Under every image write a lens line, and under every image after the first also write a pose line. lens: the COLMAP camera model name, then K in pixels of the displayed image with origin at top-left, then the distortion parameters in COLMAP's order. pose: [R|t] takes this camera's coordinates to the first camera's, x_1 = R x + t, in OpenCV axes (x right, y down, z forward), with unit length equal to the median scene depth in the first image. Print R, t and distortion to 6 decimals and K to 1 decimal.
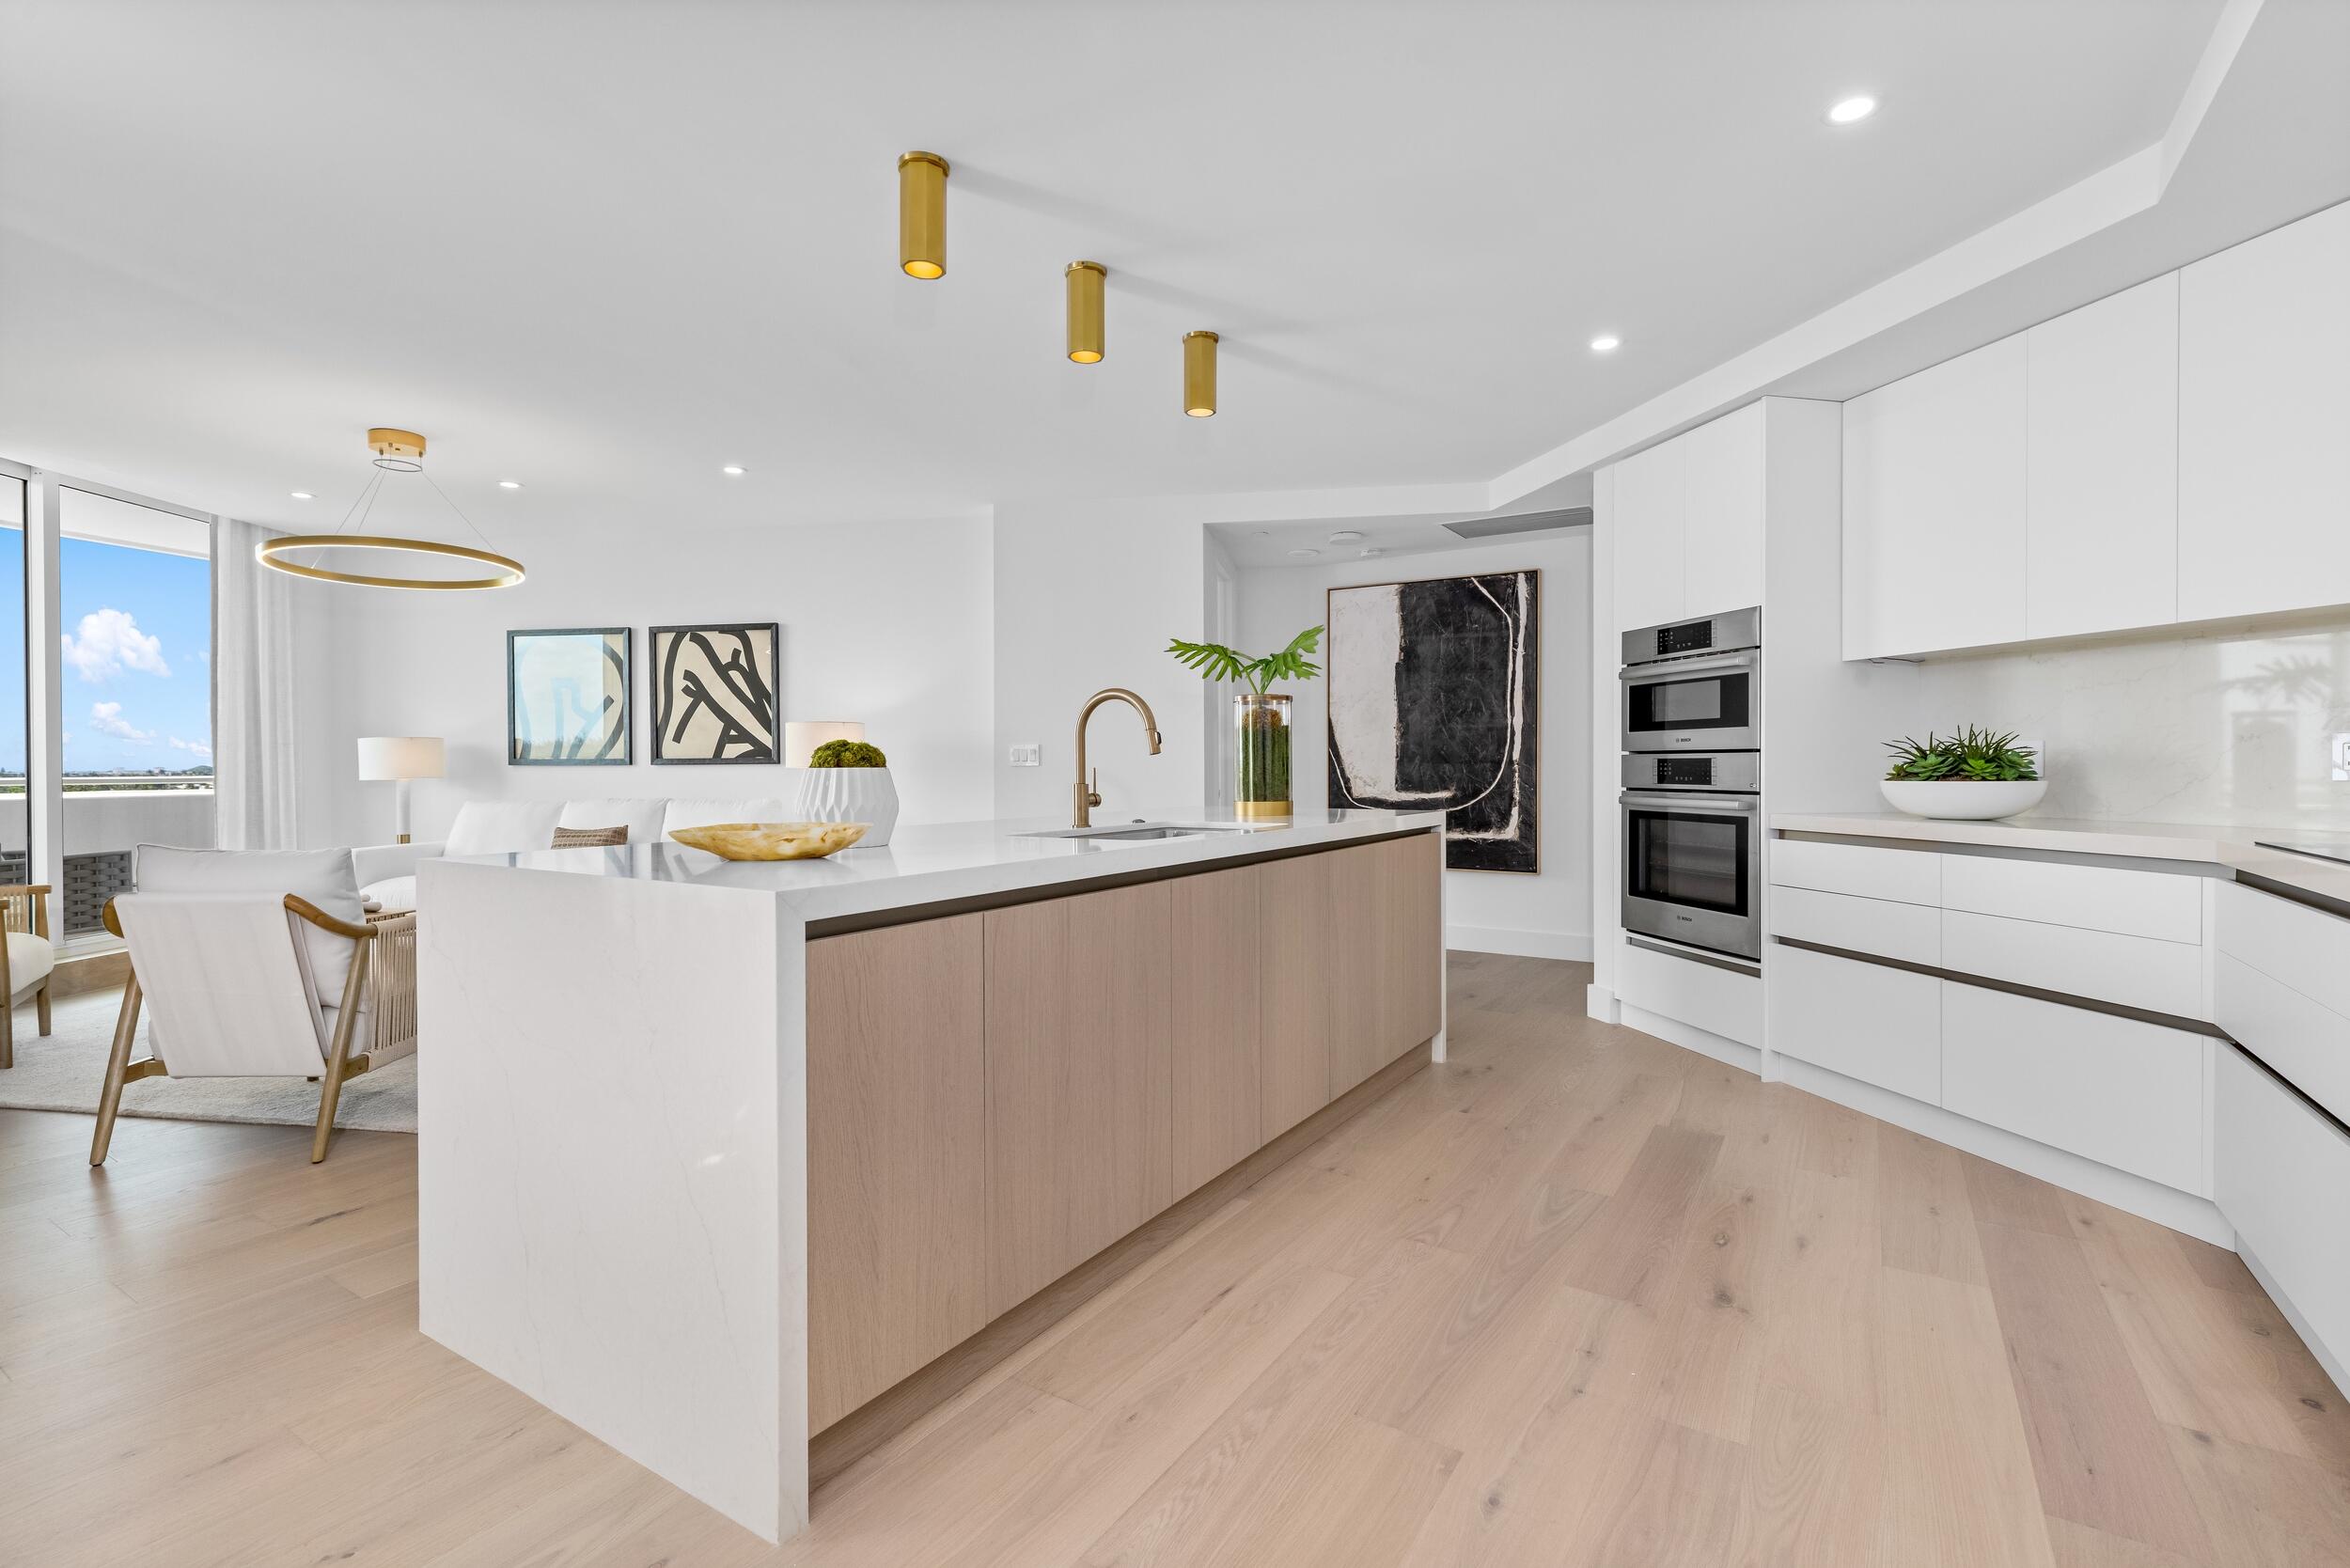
lens RADIAL K [[1062.1, 0, 1178.5], [0, 1062.1, 759.6], [0, 0, 1]] dist [0.003466, -0.000145]
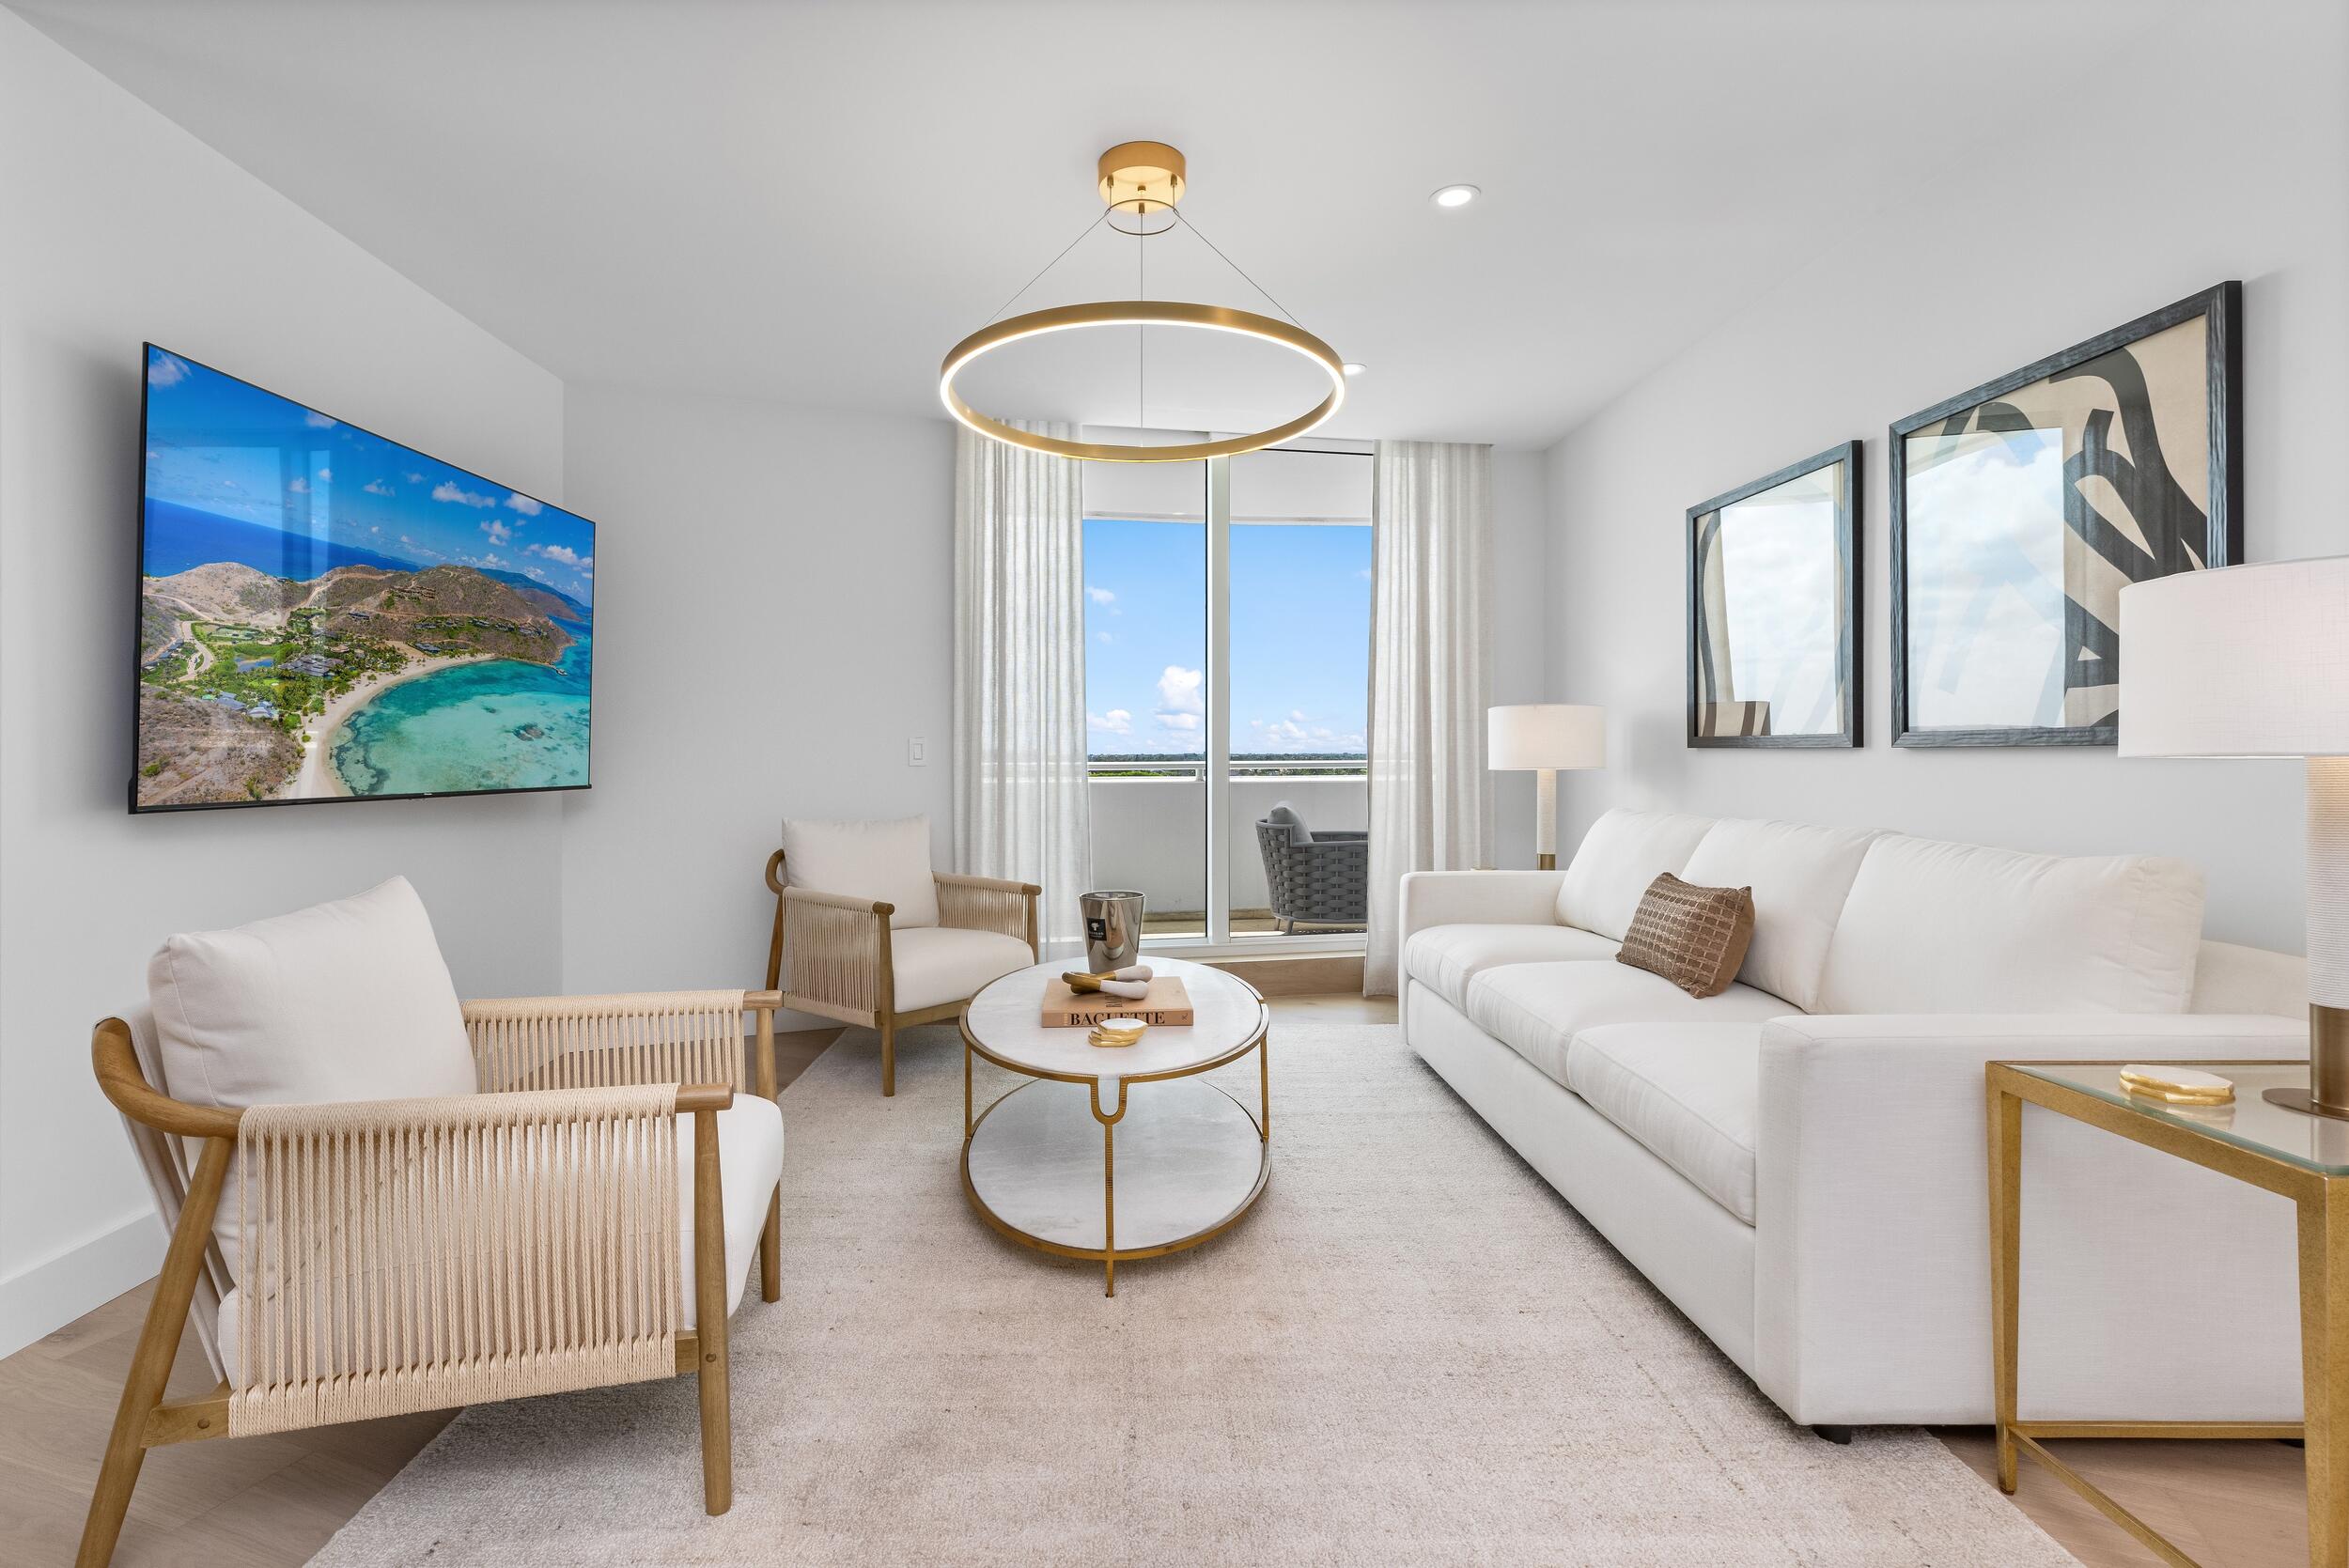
lens RADIAL K [[1061.5, 0, 1166.2], [0, 1061.5, 763.5], [0, 0, 1]] dist [0.003466, -0.000145]
pose [[0.199528, 0.014455, -0.979786, -0.100251], [0.002372, 0.999881, 0.015235, 0.003149], [0.979889, -0.005364, 0.199470, 0.466898]]
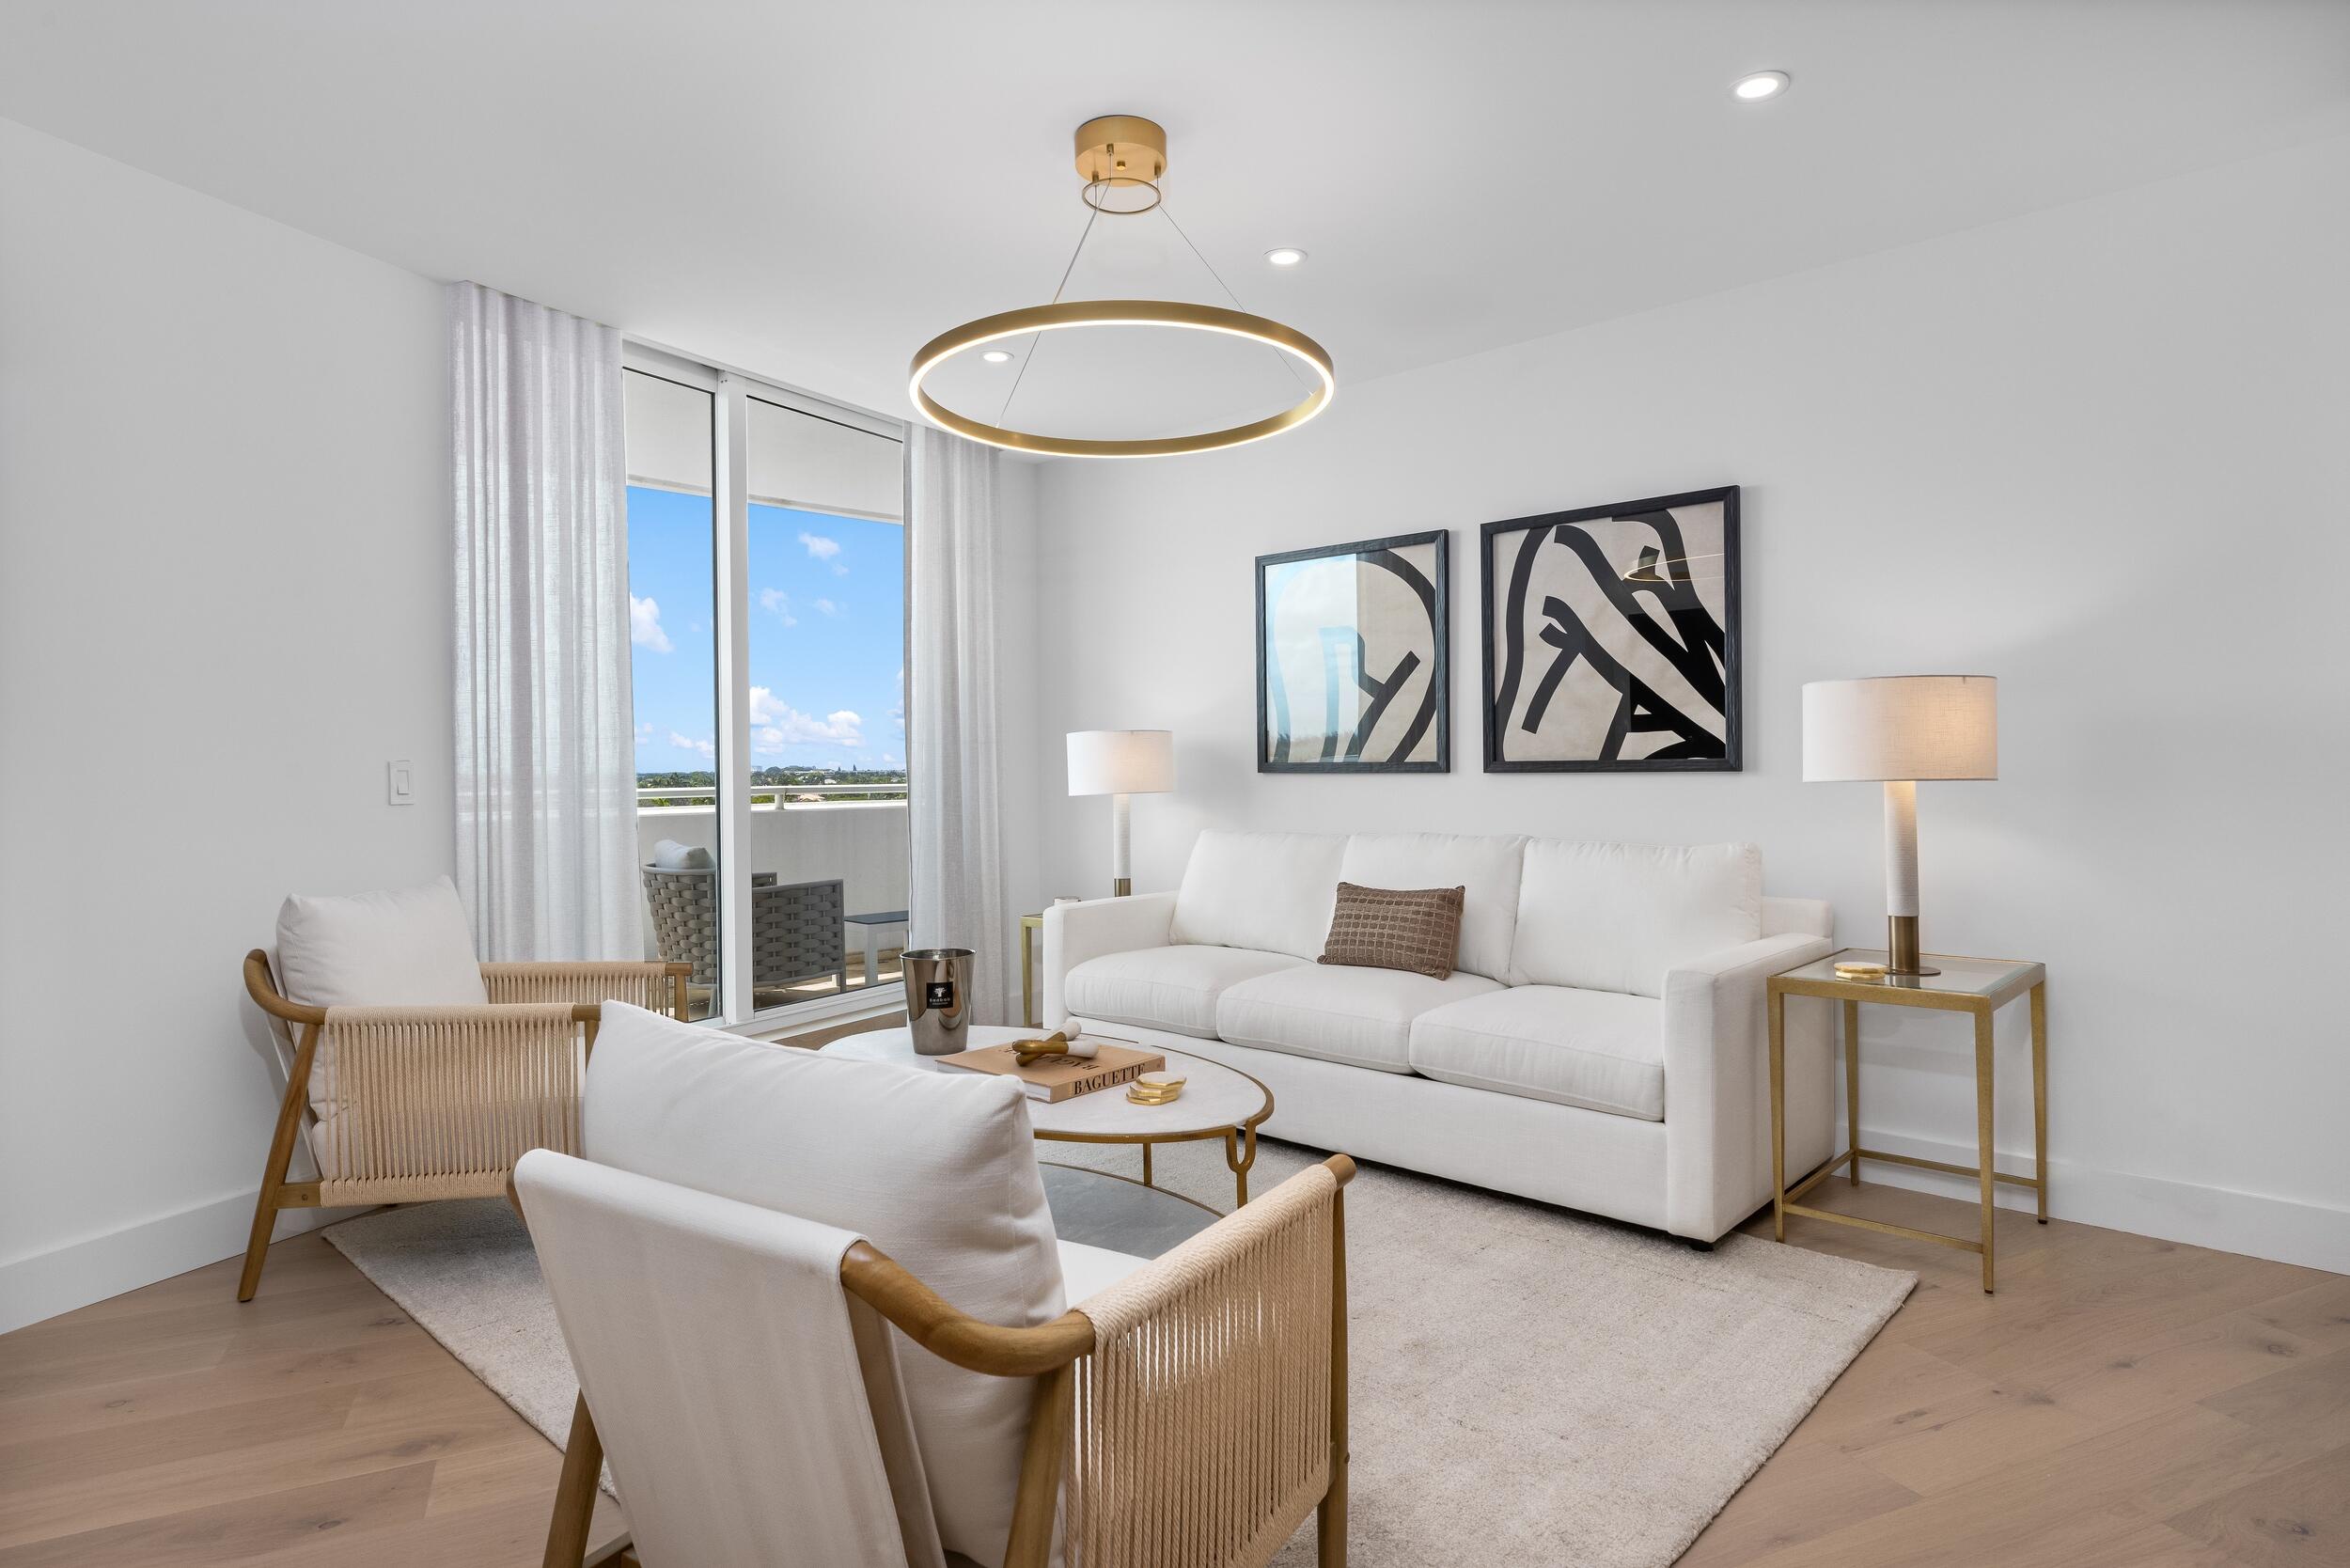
lens RADIAL K [[1281.5, 0, 1171.5], [0, 1281.5, 782.0], [0, 0, 1]] dist [0.017564, 0.000312]
pose [[0.836047, 0.005984, -0.548625, -0.196999], [0.001826, 0.999905, 0.013689, 0.000079], [0.548654, -0.012446, 0.835957, 0.260496]]
